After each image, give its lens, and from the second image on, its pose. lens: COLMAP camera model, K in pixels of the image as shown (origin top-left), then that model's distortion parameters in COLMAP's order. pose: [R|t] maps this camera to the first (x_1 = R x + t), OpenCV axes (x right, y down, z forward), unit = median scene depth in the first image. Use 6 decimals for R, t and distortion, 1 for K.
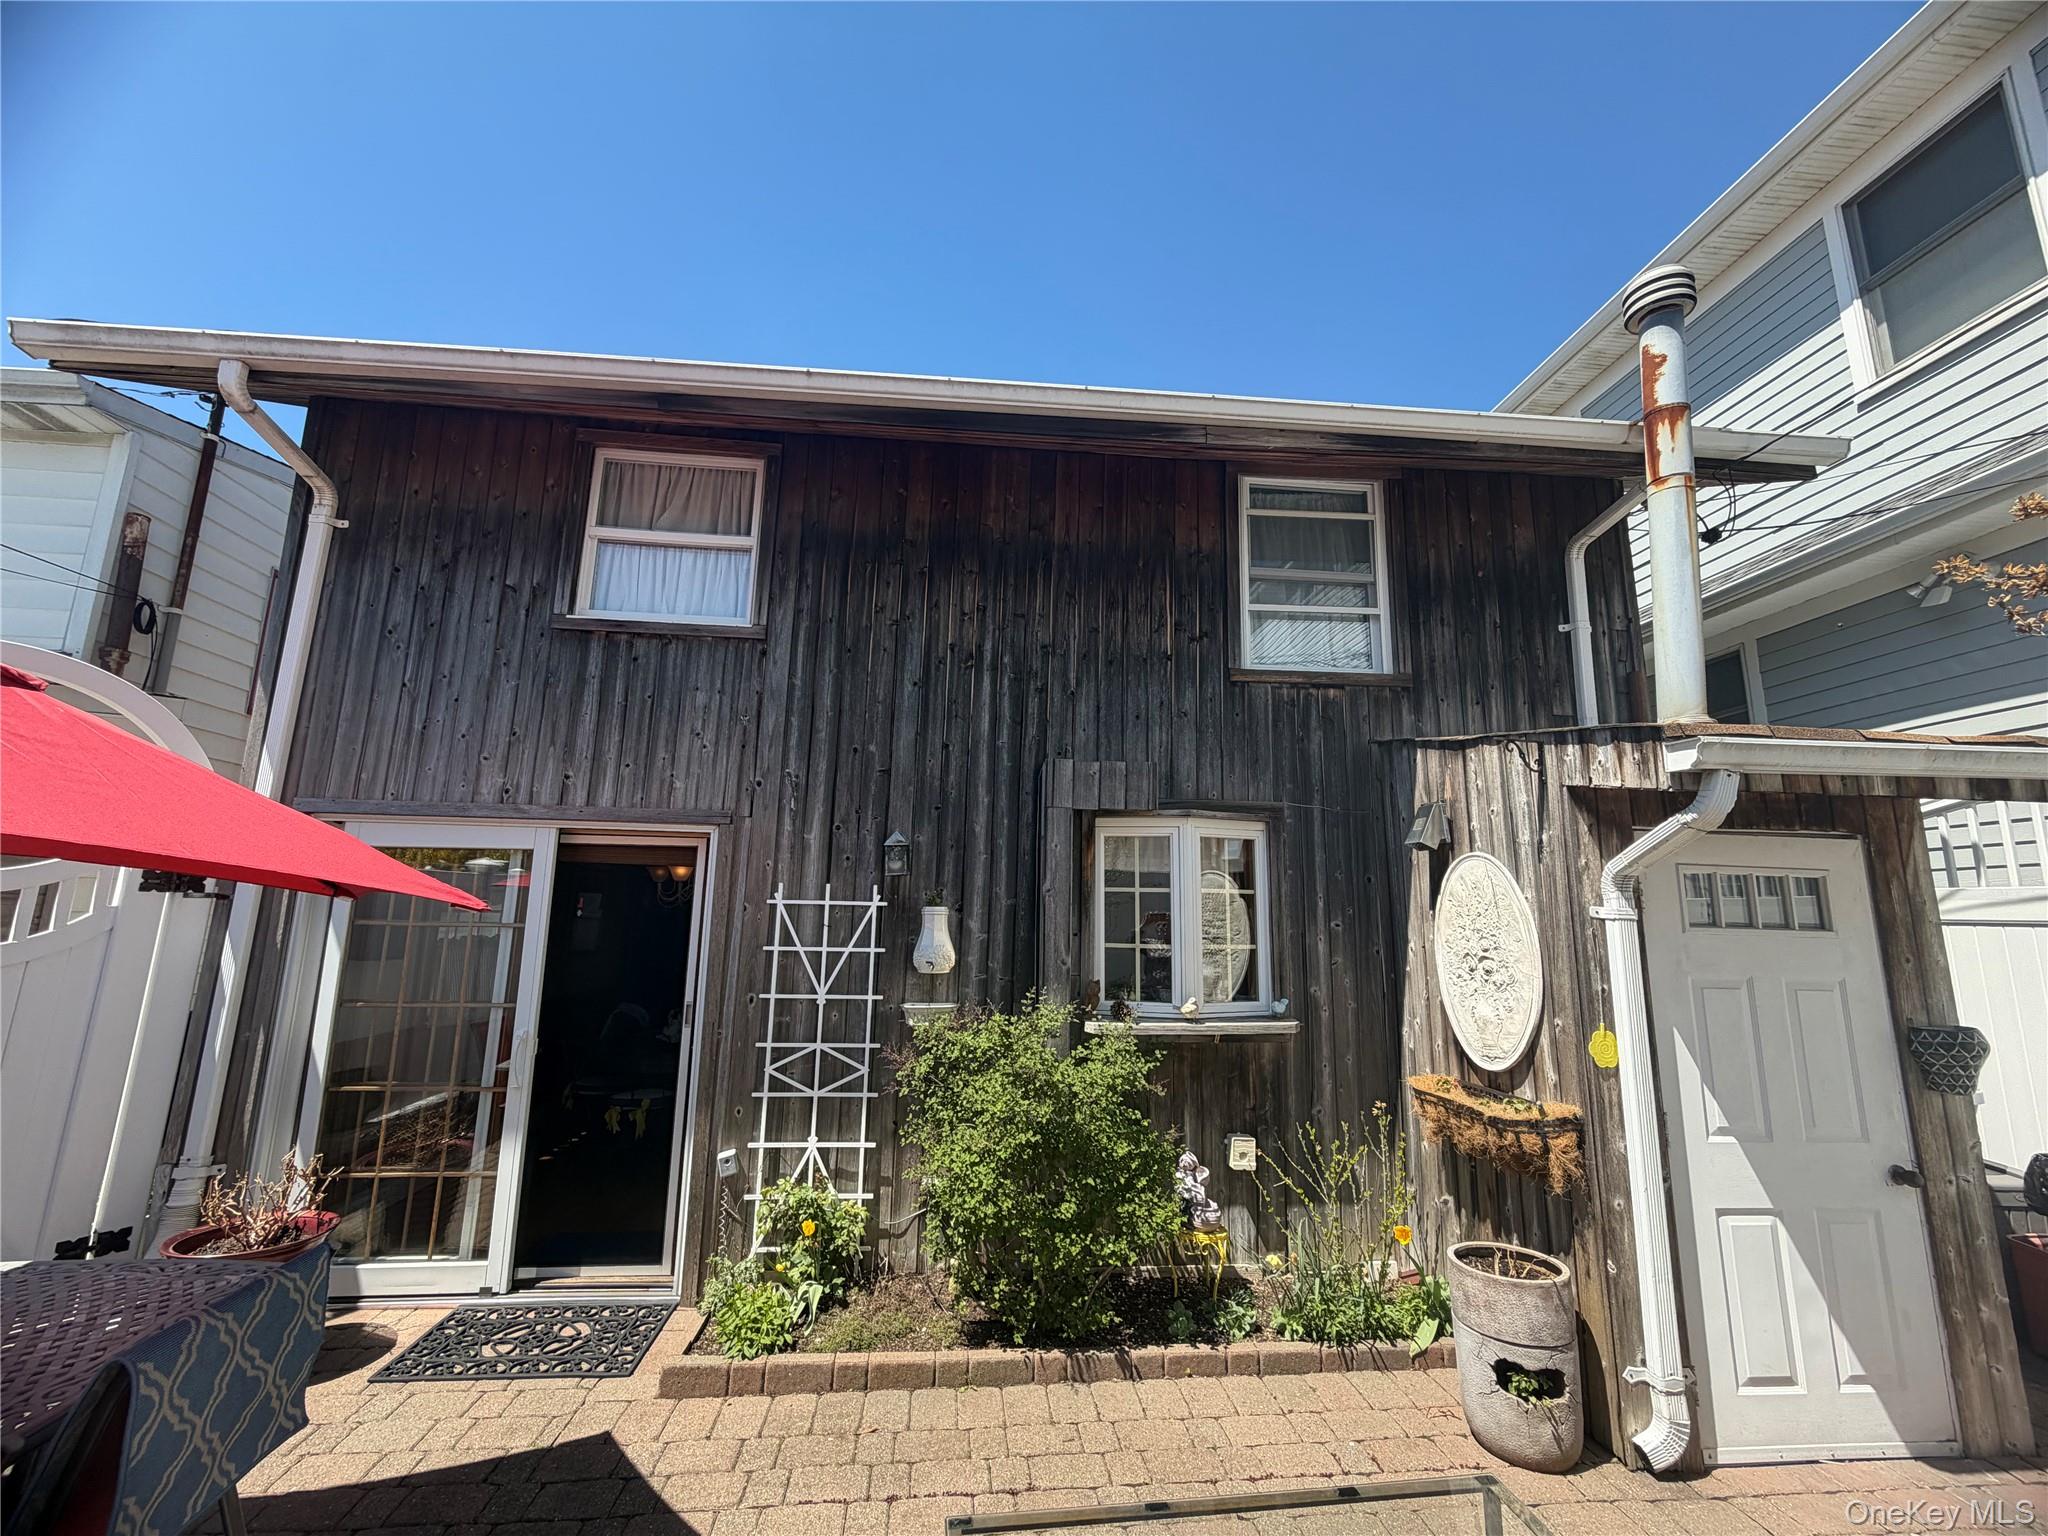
lens RADIAL K [[813.0, 0, 1021.1], [0, 813.0, 772.0], [0, 0, 1]] dist [0.001531, 0.000526]
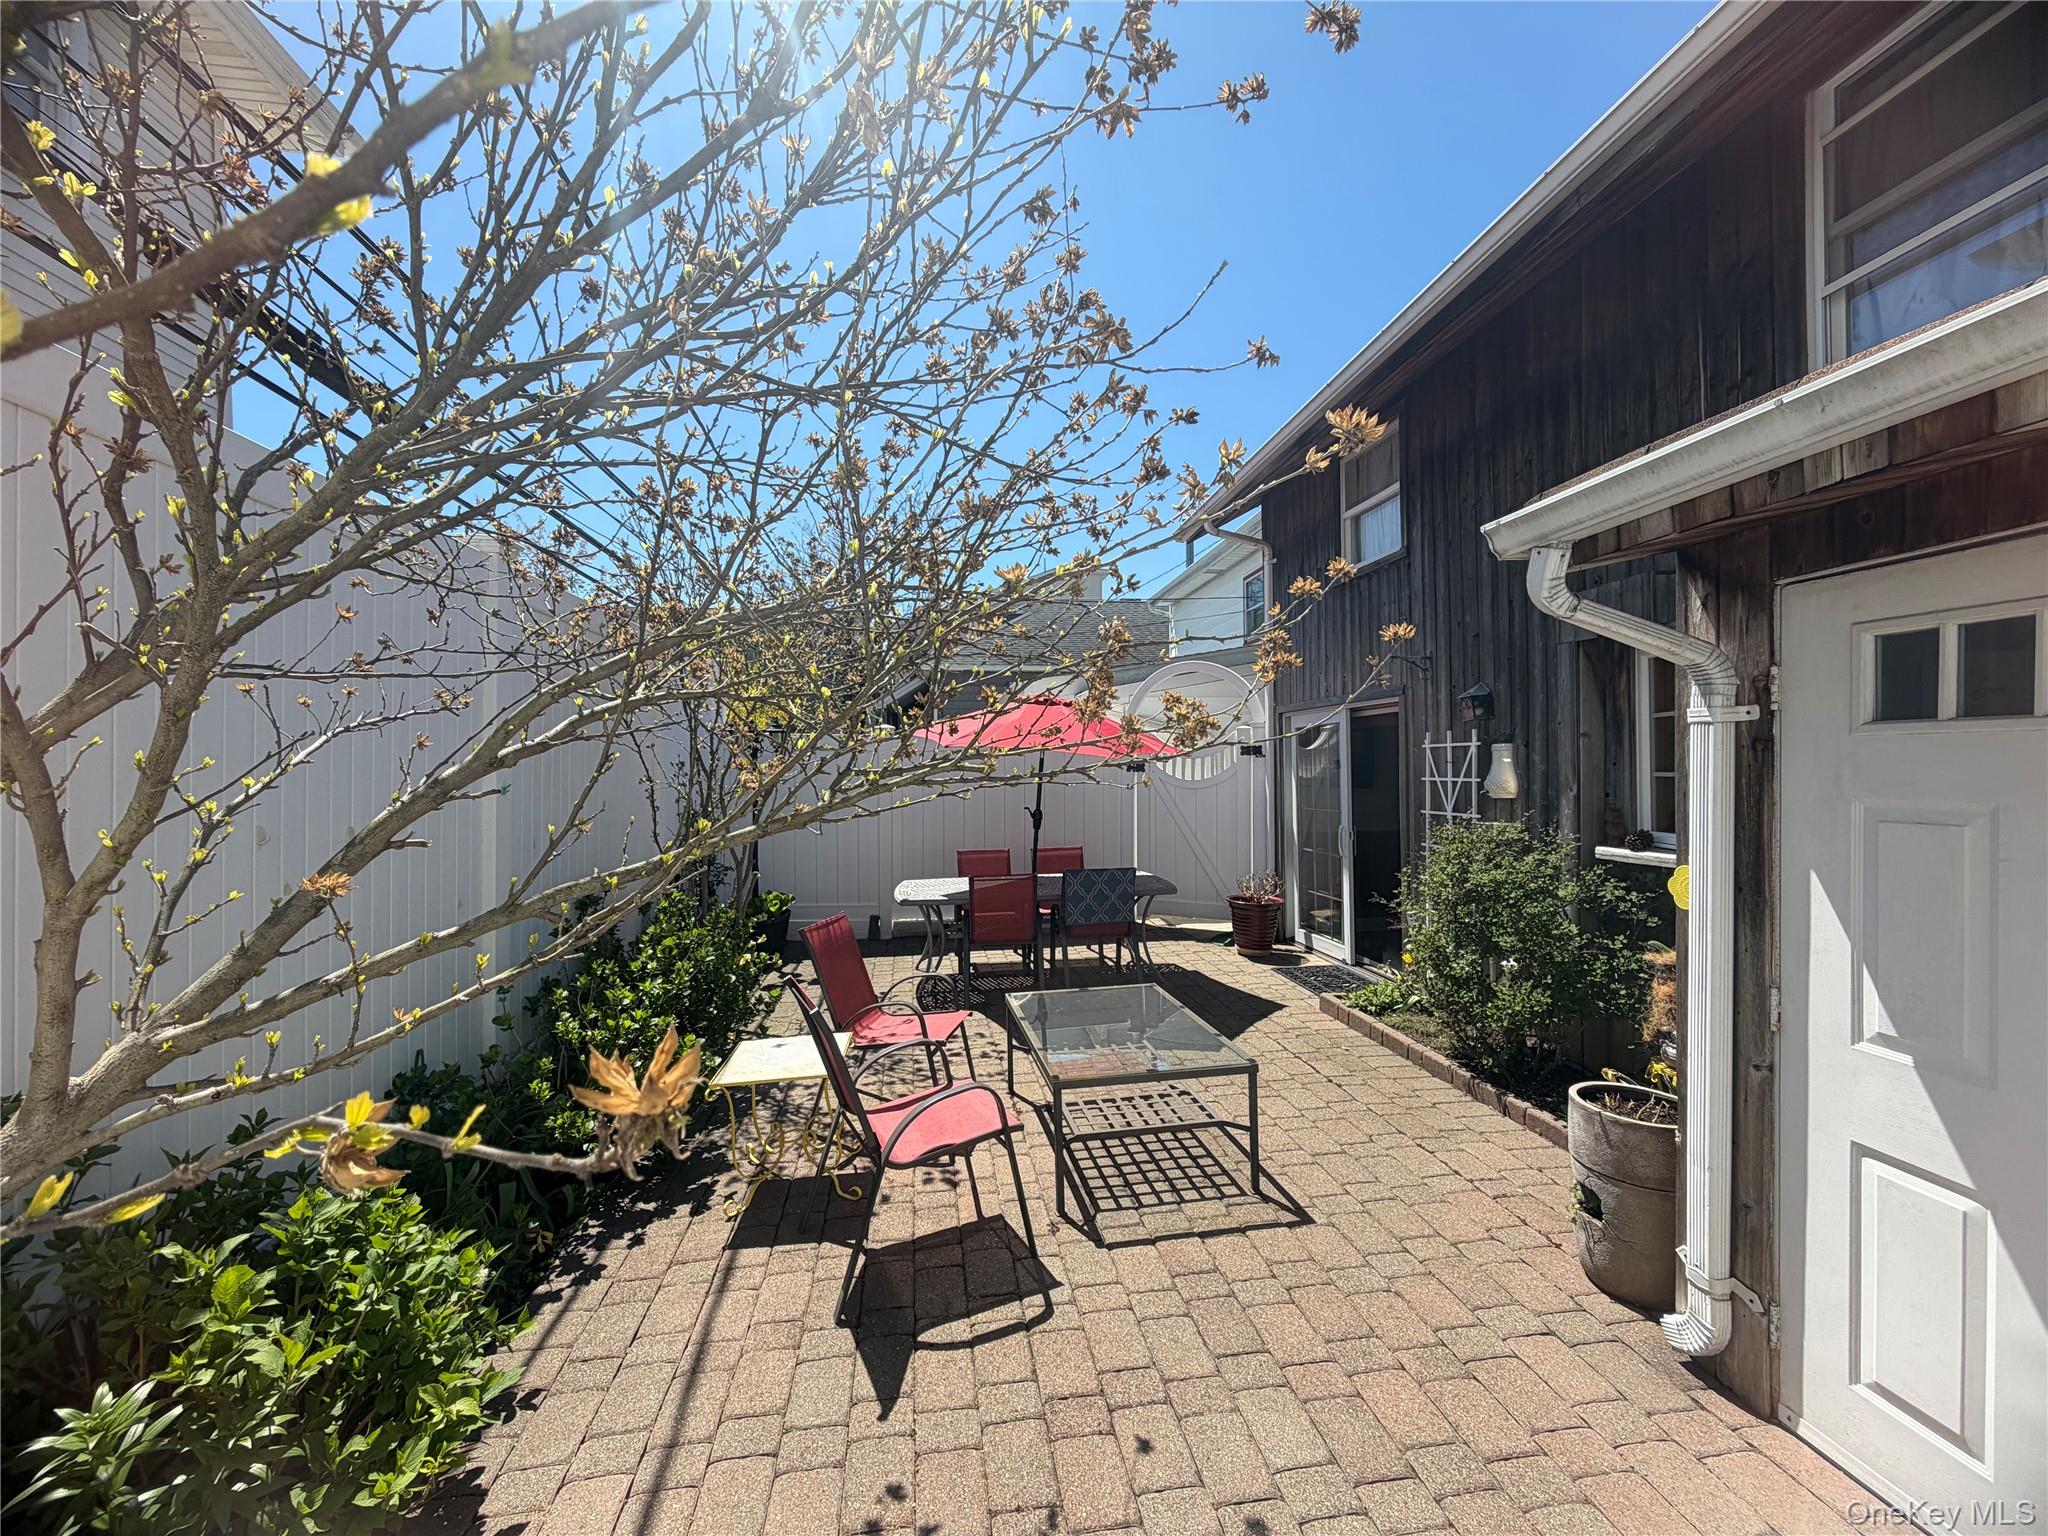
lens RADIAL K [[813.0, 0, 1025.9], [0, 813.0, 774.8], [0, 0, 1]] dist [0.001531, 0.000526]
pose [[0.046208, -0.011626, -0.998864, 1.239066], [0.190412, 0.981701, -0.002617, 0.095409], [0.980616, -0.190075, 0.047577, 0.301171]]
